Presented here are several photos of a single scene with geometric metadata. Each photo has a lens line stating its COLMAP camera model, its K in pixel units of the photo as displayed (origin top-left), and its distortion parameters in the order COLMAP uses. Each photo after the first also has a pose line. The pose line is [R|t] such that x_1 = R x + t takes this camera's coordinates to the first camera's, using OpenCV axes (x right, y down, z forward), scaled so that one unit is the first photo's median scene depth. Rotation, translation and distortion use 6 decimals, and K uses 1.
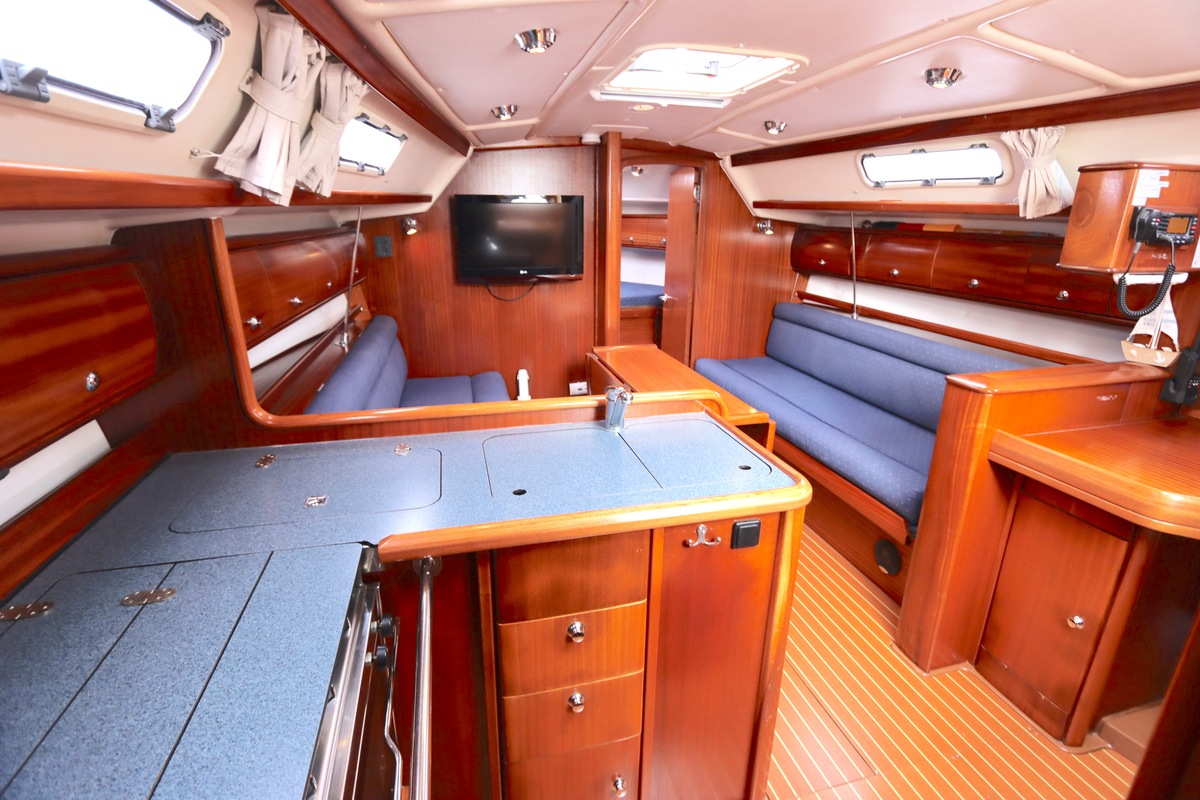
lens RADIAL K [[569.4, 0, 601.9], [0, 569.4, 390.2], [0, 0, 1]] dist [-0.018715, 0.001814]
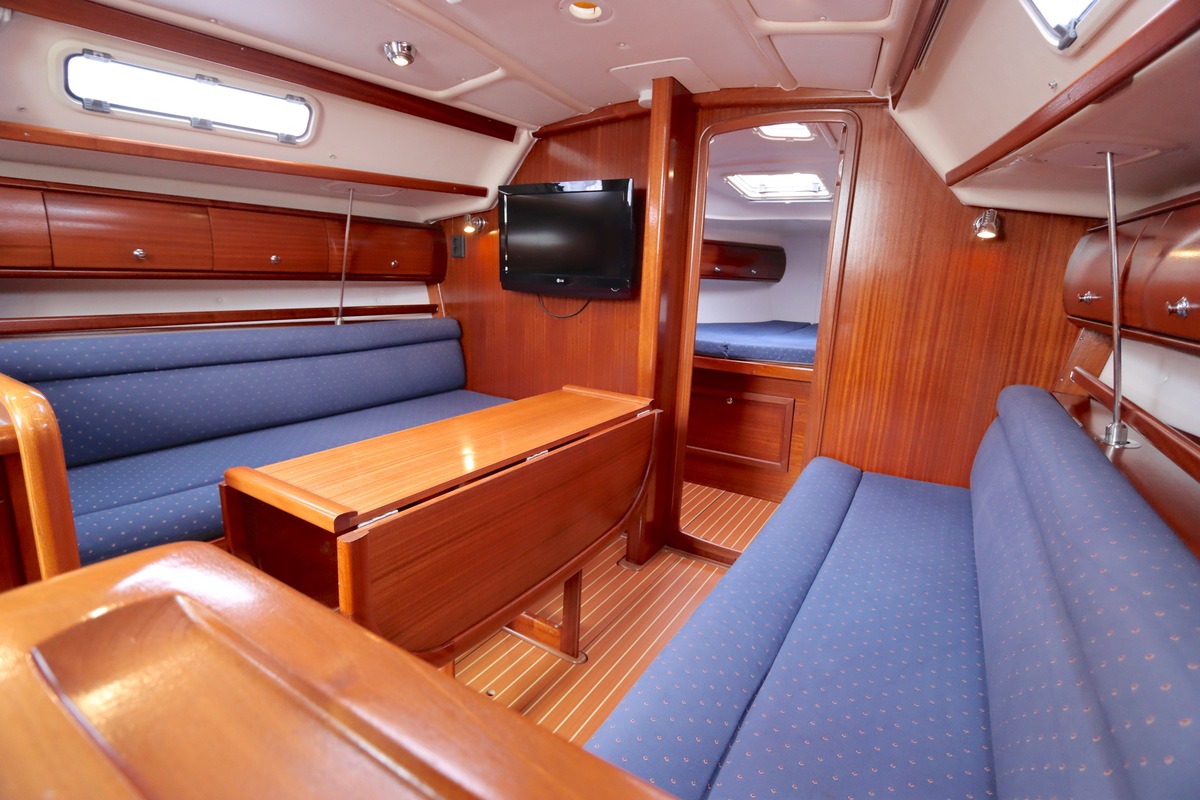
lens RADIAL K [[569.4, 0, 601.9], [0, 569.4, 390.2], [0, 0, 1]] dist [-0.018715, 0.001814]
pose [[0.691285, 0.173456, -0.701454, 0.587300], [-0.252076, 0.967664, -0.009137, -0.084353], [0.677187, 0.183136, 0.712656, 0.624727]]
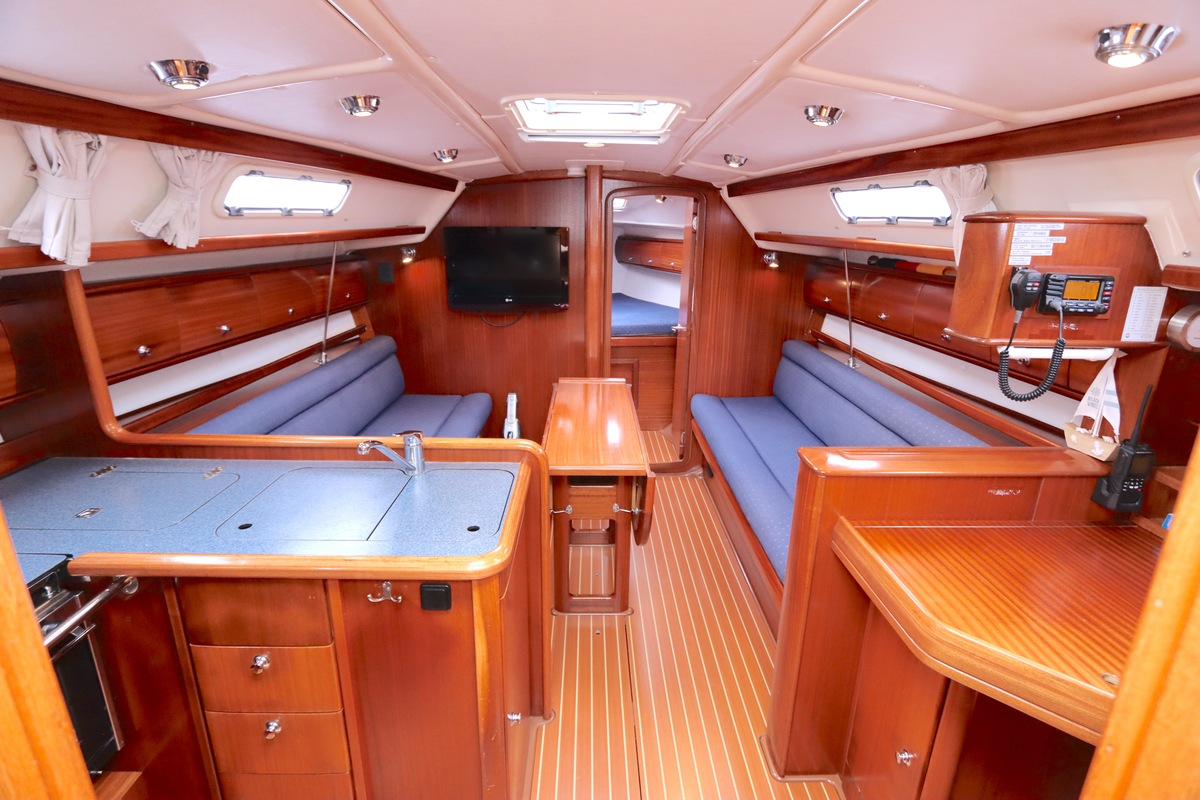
lens RADIAL K [[569.4, 0, 601.9], [0, 569.4, 390.2], [0, 0, 1]] dist [-0.018715, 0.001814]
pose [[0.971834, 0.071031, -0.224709, 0.334500], [-0.075628, 0.997065, -0.011907, -0.054356], [0.223203, 0.028566, 0.974353, 0.038336]]
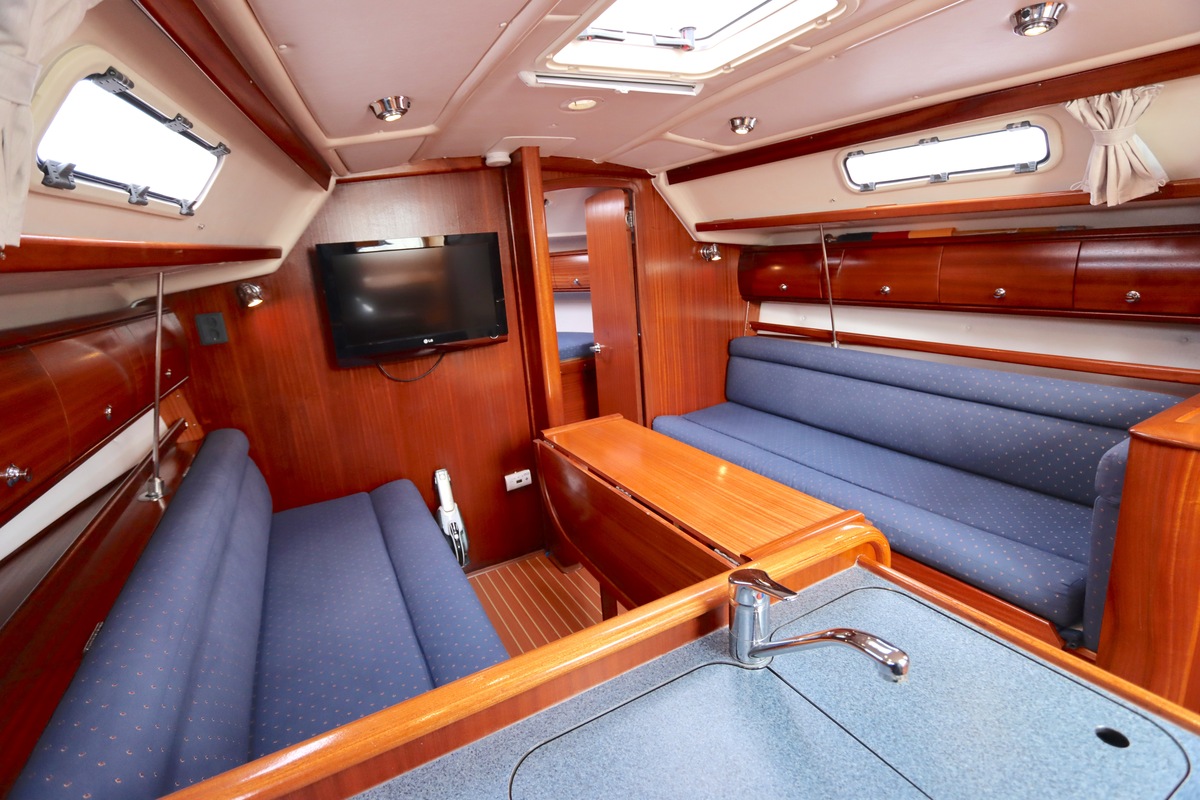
lens RADIAL K [[570.0, 0, 602.4], [0, 570.0, 387.1], [0, 0, 1]] dist [-0.017149, 0.000787]
pose [[0.968027, -0.136384, 0.210529, -0.102414], [0.151352, 0.986857, -0.056626, -0.090321], [-0.200039, 0.086679, 0.975946, 0.303411]]
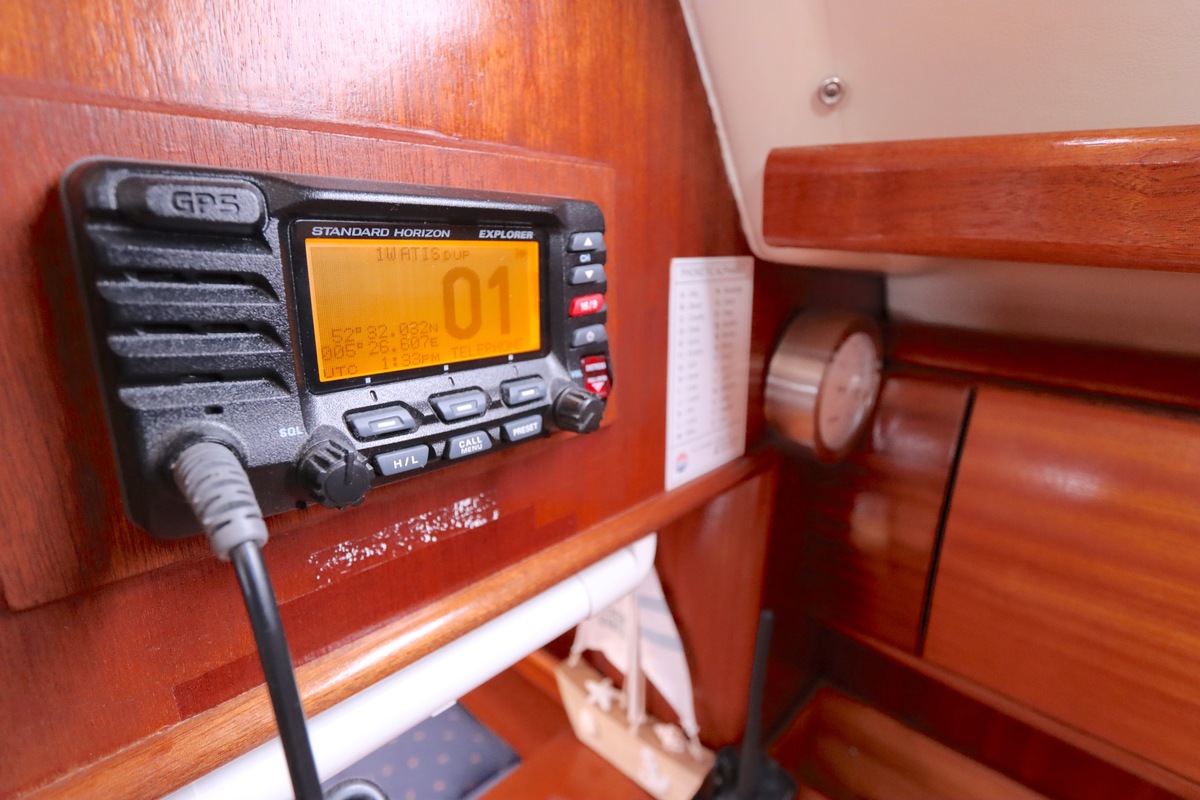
lens RADIAL K [[569.4, 0, 601.9], [0, 569.4, 390.2], [0, 0, 1]] dist [-0.018715, 0.001814]
pose [[0.855407, -0.131220, 0.501059, 0.605330], [0.151384, 0.988475, 0.000426, -0.165287], [-0.495340, 0.075488, 0.865413, 0.538916]]
